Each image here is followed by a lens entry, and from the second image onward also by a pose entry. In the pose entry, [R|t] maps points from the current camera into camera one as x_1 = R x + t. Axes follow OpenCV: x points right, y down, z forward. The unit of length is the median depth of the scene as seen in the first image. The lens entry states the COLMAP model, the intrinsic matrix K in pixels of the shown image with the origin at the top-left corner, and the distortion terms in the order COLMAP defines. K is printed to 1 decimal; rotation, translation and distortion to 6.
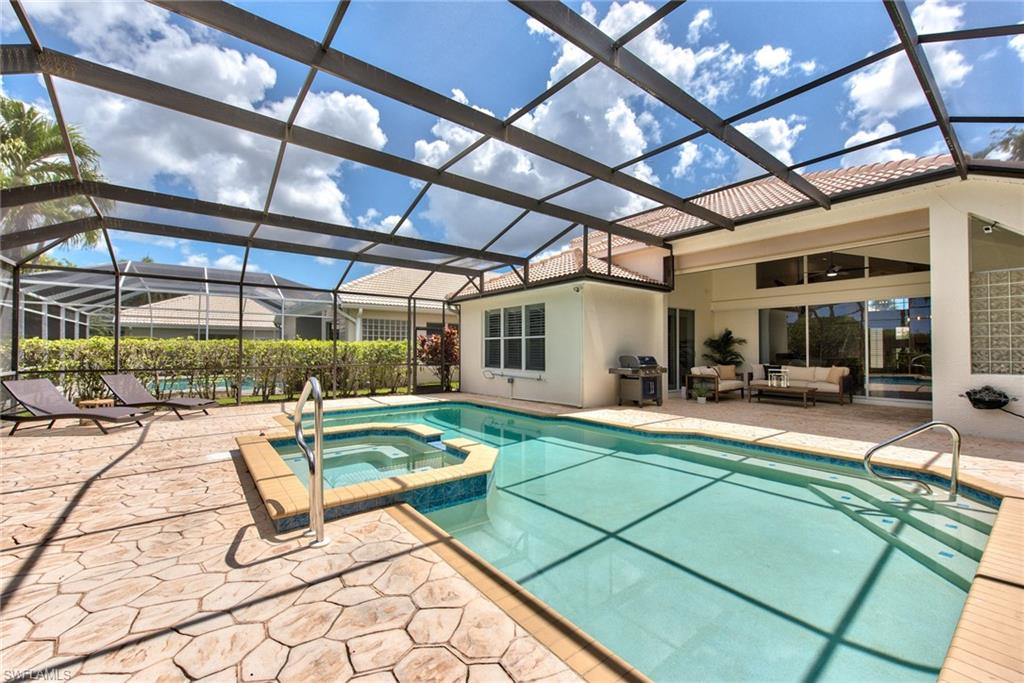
lens RADIAL K [[413.9, 0, 505.6], [0, 413.9, 347.7], [0, 0, 1]] dist [-0.000562, -0.000105]
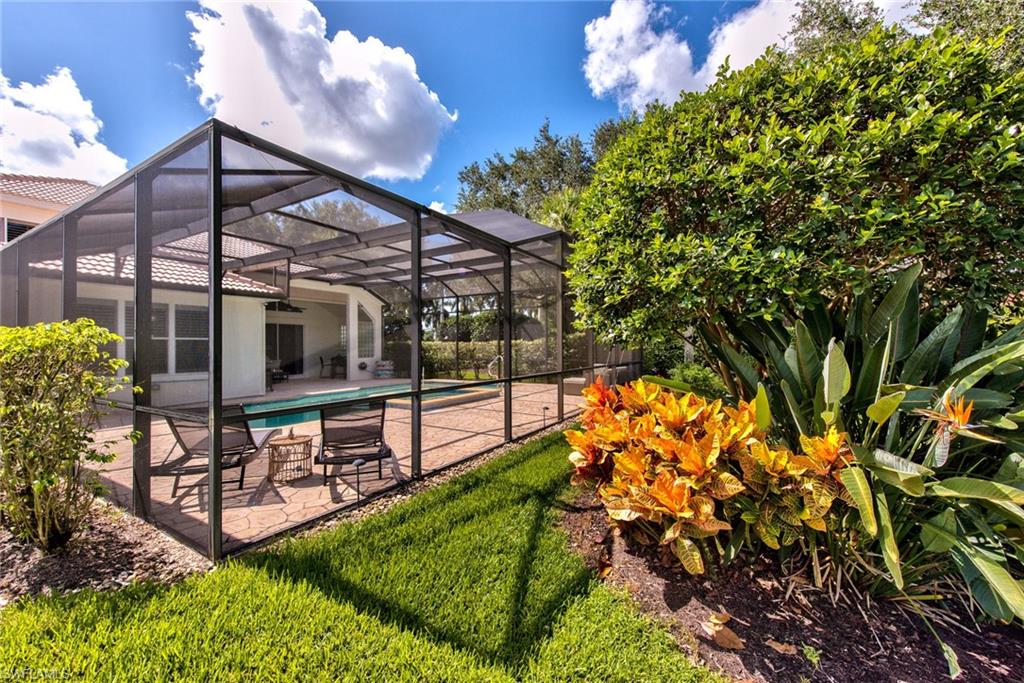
lens RADIAL K [[413.9, 0, 505.6], [0, 413.9, 347.7], [0, 0, 1]] dist [-0.000562, -0.000105]
pose [[-0.347507, -0.001138, 0.937677, -1.236693], [-0.006162, 0.999980, -0.001070, -0.002645], [-0.937657, -0.006150, -0.347507, 0.660296]]
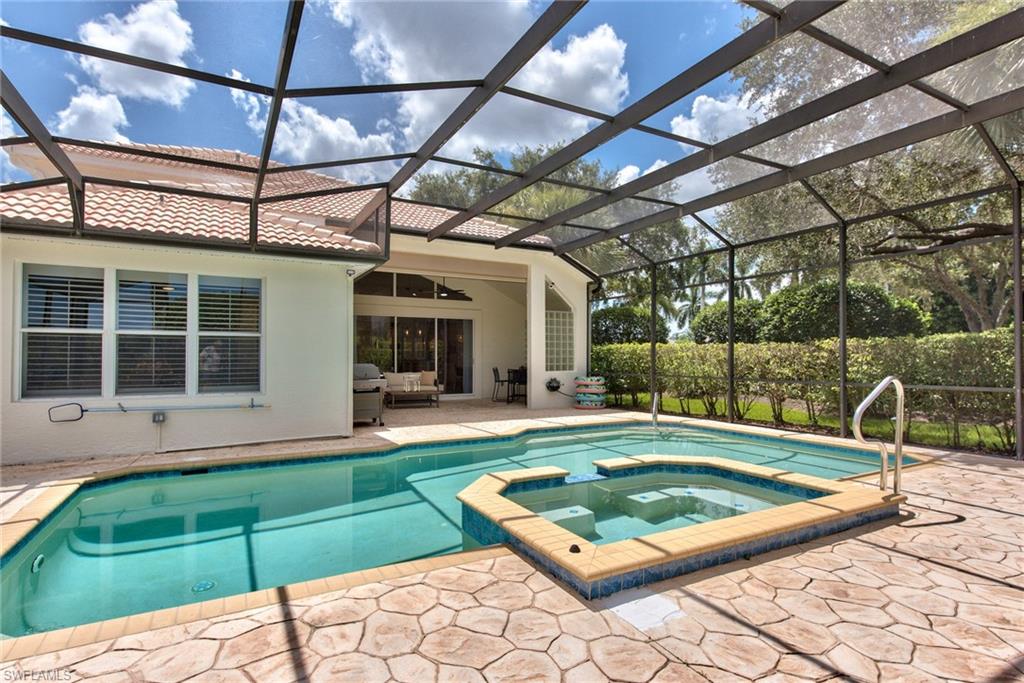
lens RADIAL K [[513.7, 0, 507.2], [0, 513.7, 346.0], [0, 0, 1]] dist [-0.002137, -0.000489]
pose [[0.162028, 0.022276, 0.986535, -0.601195], [-0.007252, 0.999745, -0.021383, 0.003570], [-0.986759, -0.003690, 0.162148, 0.516853]]
